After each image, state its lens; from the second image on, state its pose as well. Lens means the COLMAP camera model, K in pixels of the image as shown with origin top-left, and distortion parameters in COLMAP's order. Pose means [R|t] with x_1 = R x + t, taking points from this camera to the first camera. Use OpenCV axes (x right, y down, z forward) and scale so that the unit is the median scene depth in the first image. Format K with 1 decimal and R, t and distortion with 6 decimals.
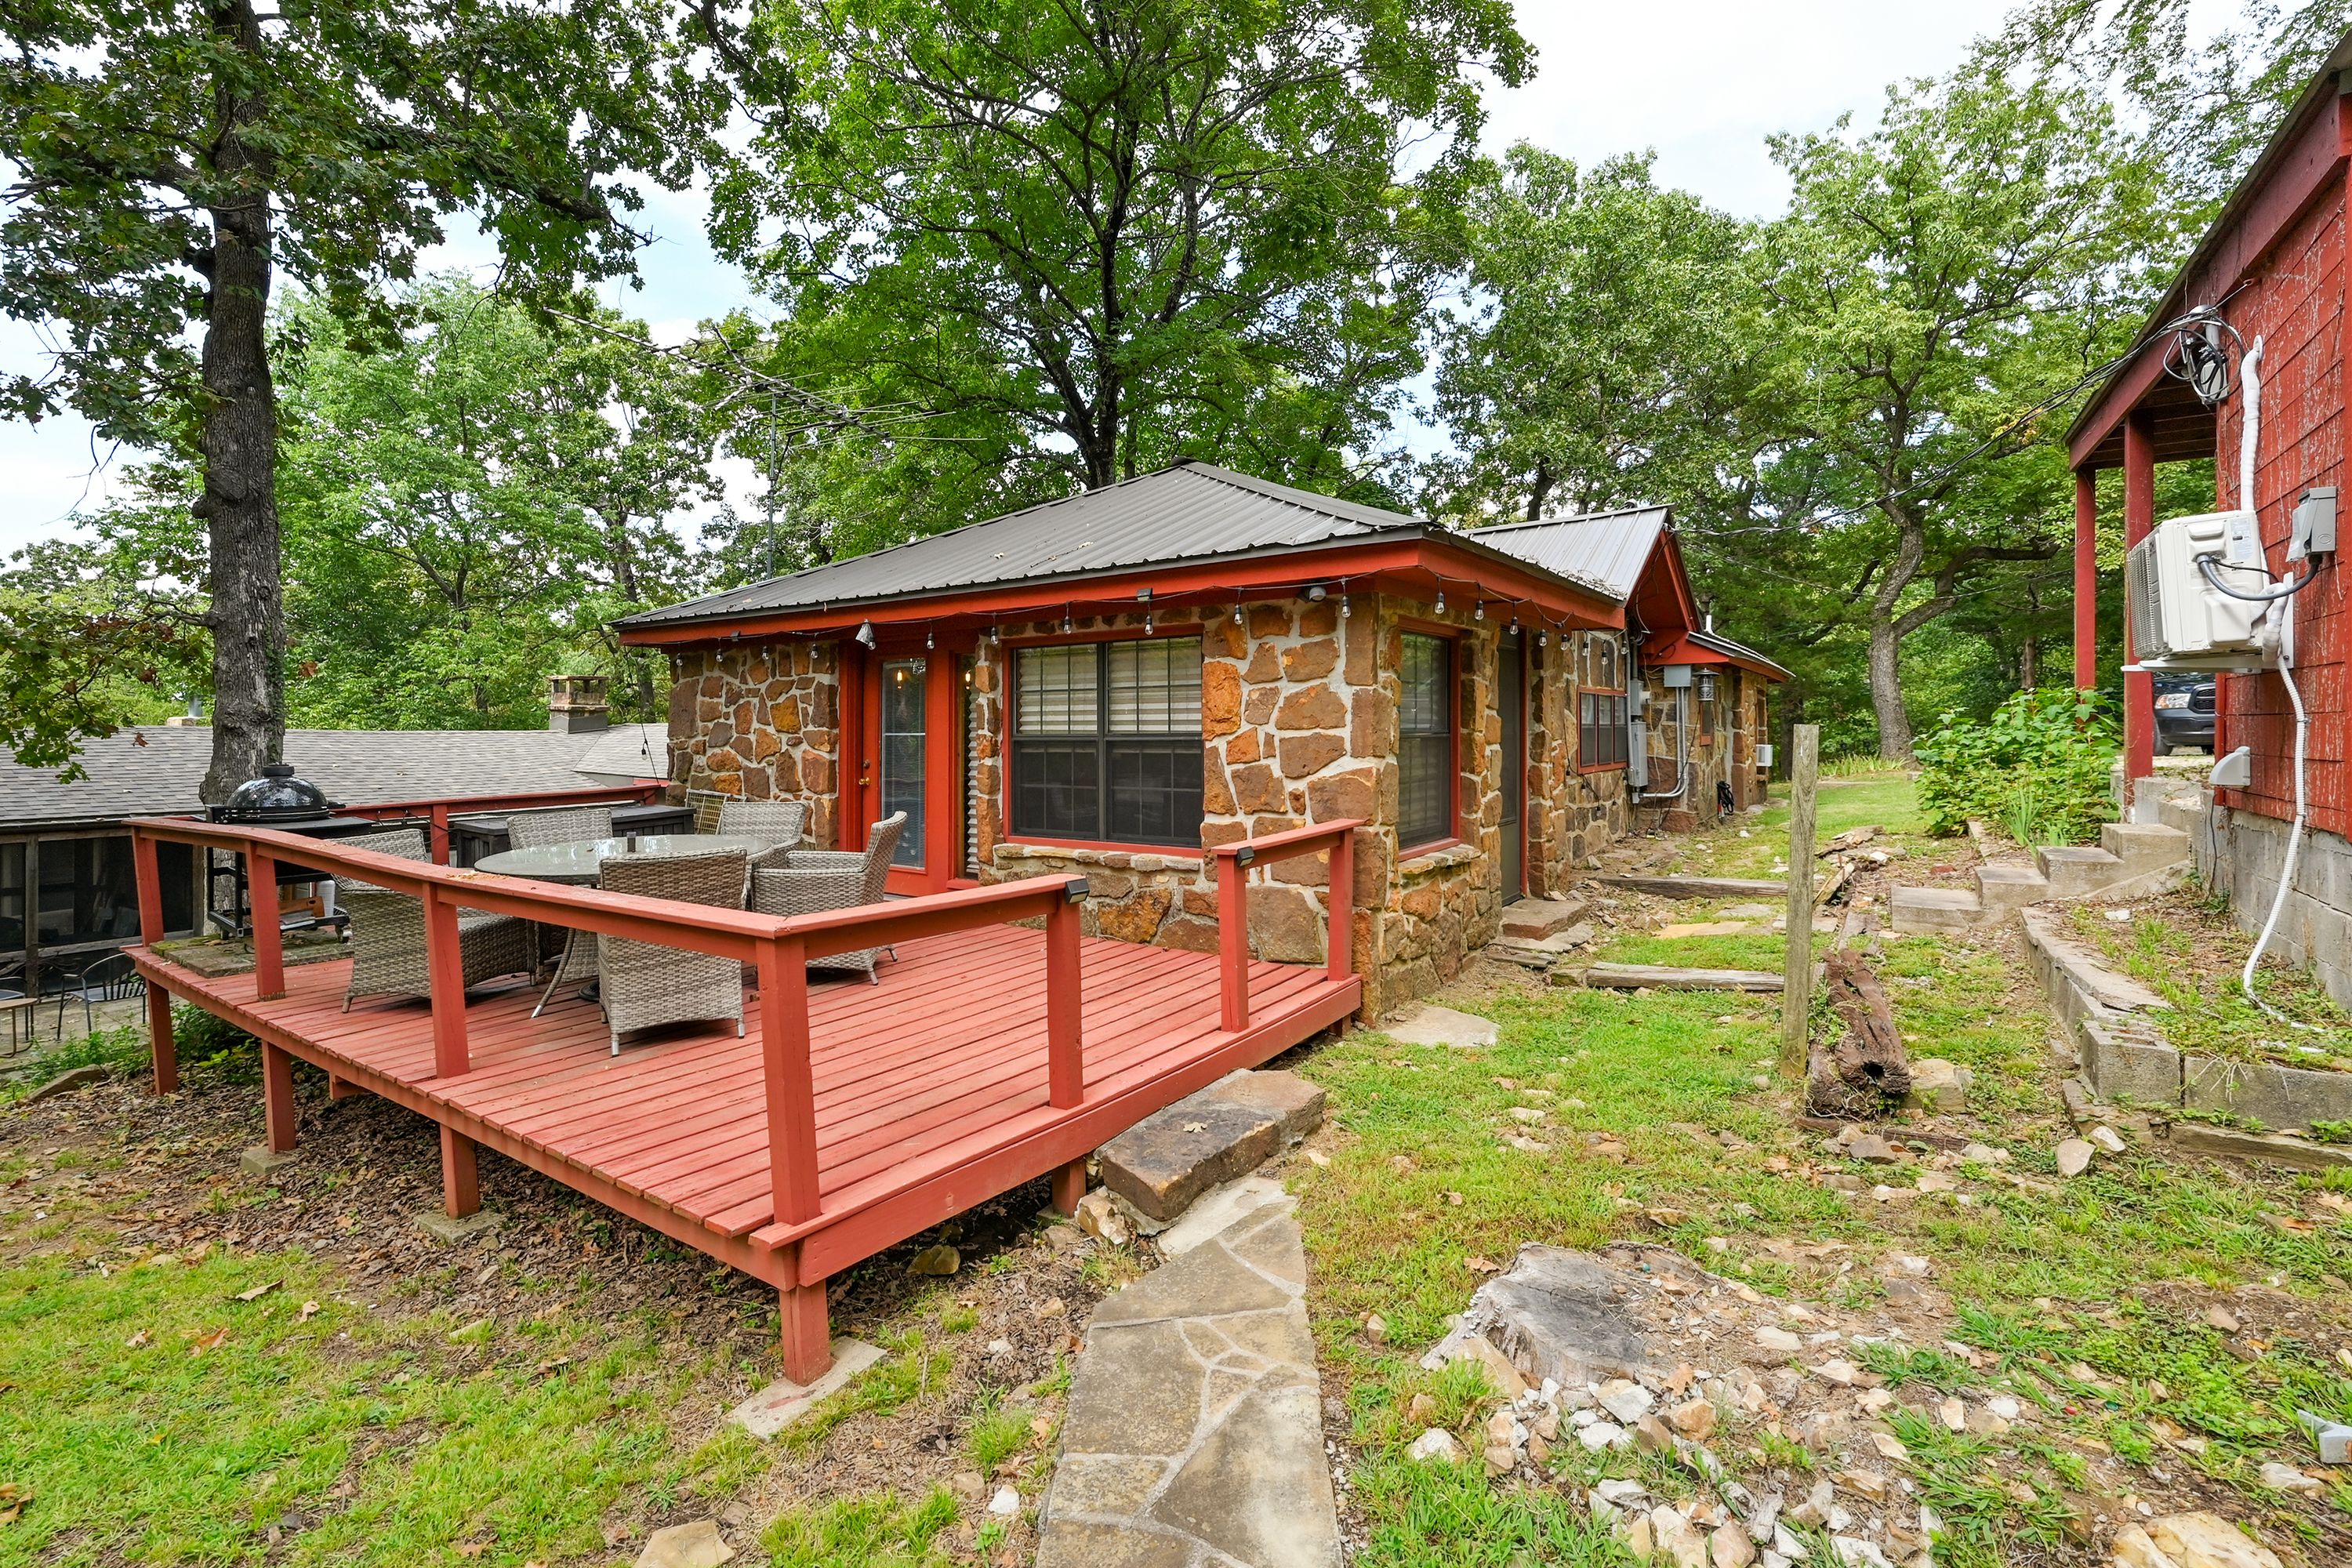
lens RADIAL K [[987.2, 0, 1174.3], [0, 987.2, 773.2], [0, 0, 1]] dist [-0.001479, -0.000011]
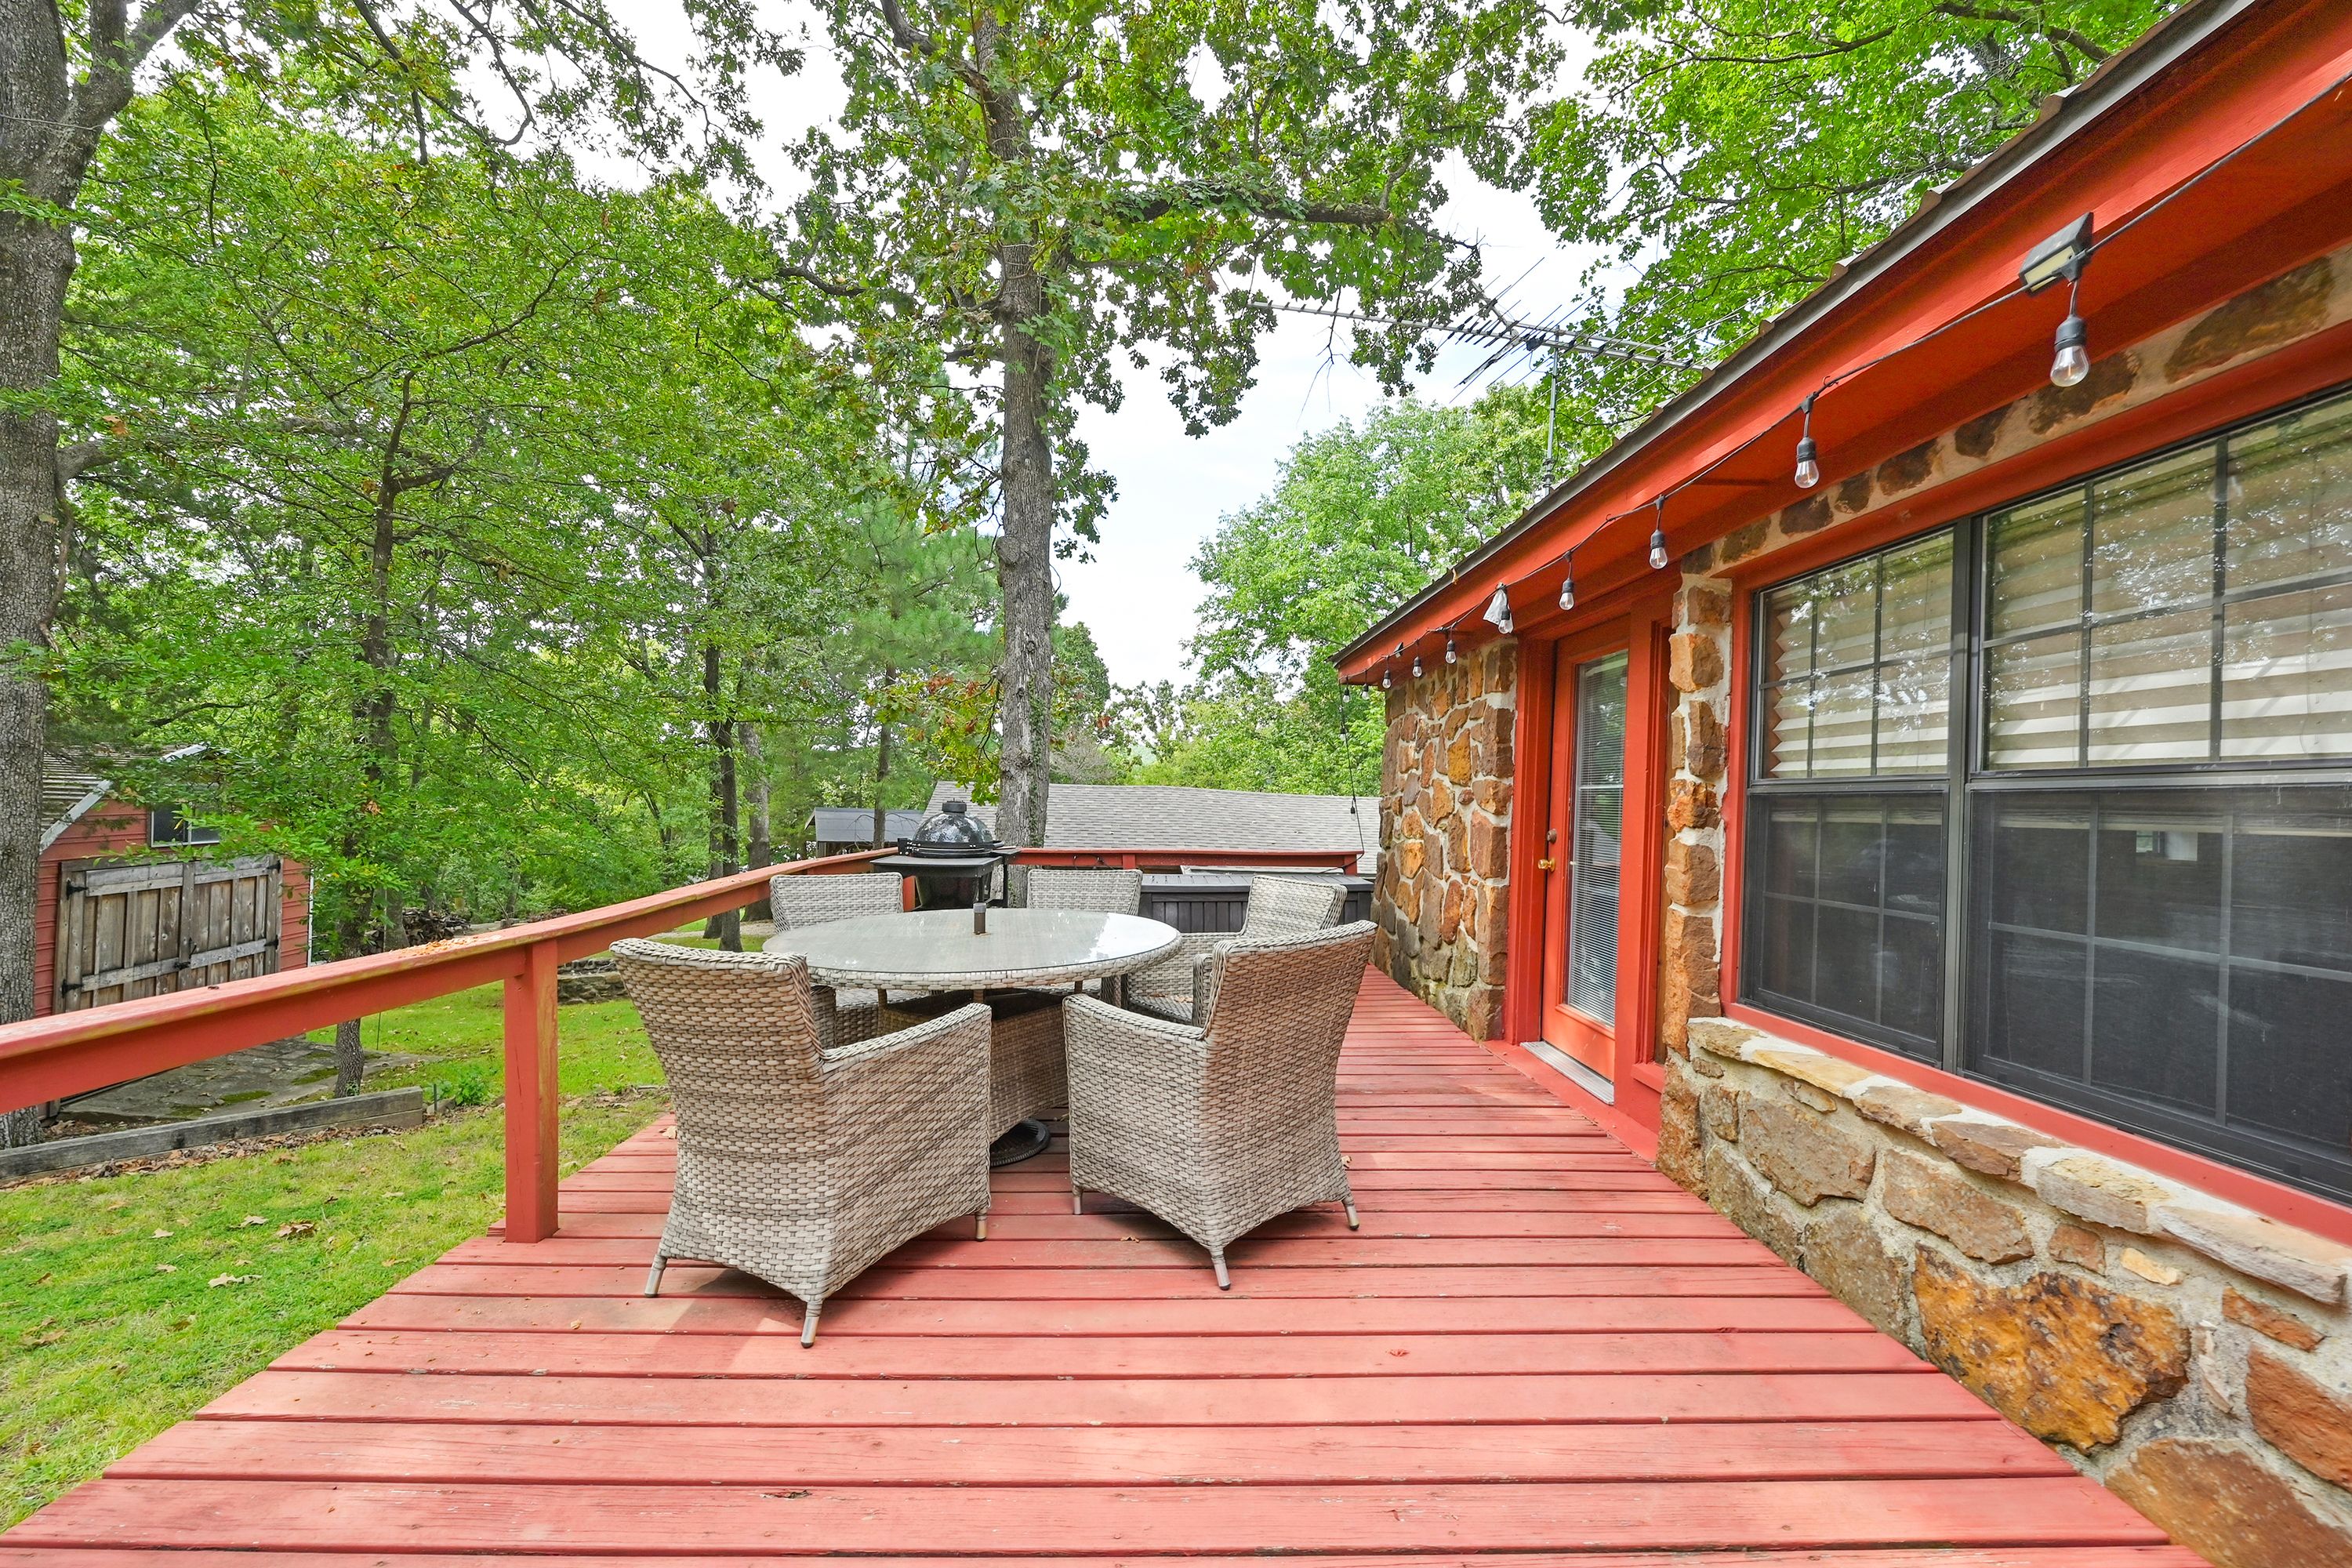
lens RADIAL K [[987.2, 0, 1170.3], [0, 987.2, 797.6], [0, 0, 1]] dist [-0.001479, -0.000011]
pose [[0.611883, 0.022262, -0.790635, 0.032151], [-0.067320, 0.997442, -0.024014, -0.002900], [0.788078, 0.067919, 0.611816, 0.511397]]
